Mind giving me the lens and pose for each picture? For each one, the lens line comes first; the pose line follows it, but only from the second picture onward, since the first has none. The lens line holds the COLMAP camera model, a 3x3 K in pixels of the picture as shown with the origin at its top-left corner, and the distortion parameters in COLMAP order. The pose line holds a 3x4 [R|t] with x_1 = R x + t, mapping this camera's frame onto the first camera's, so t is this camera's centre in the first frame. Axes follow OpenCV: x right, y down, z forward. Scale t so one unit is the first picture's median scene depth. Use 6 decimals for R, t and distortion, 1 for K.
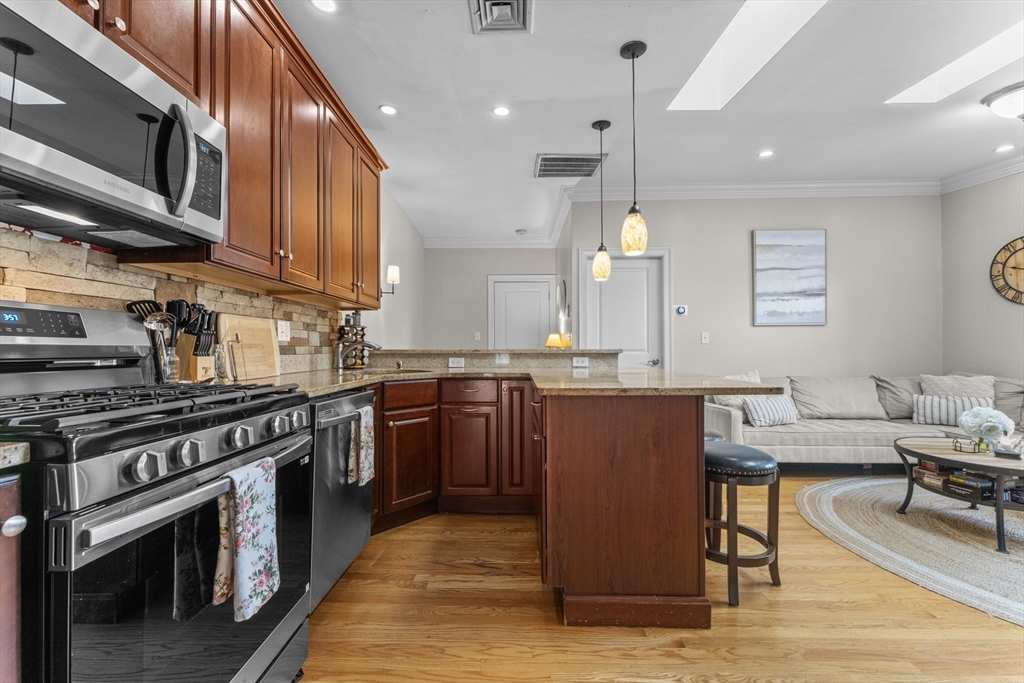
lens RADIAL K [[414.1, 0, 509.9], [0, 414.1, 343.8], [0, 0, 1]] dist [0.000945, -0.001485]
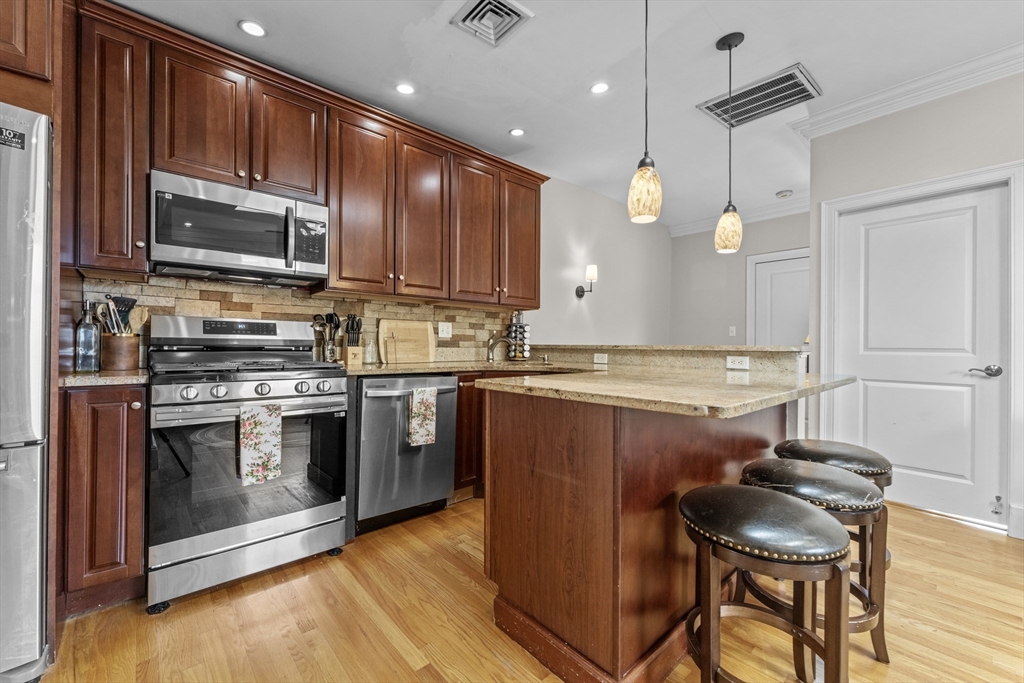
lens RADIAL K [[414.1, 0, 508.1], [0, 414.1, 343.6], [0, 0, 1]] dist [0.000945, -0.001485]
pose [[0.669256, 0.003864, -0.743022, 0.657251], [-0.000099, 0.999987, 0.005110, 0.007934], [0.743032, -0.003346, 0.669247, 0.274531]]
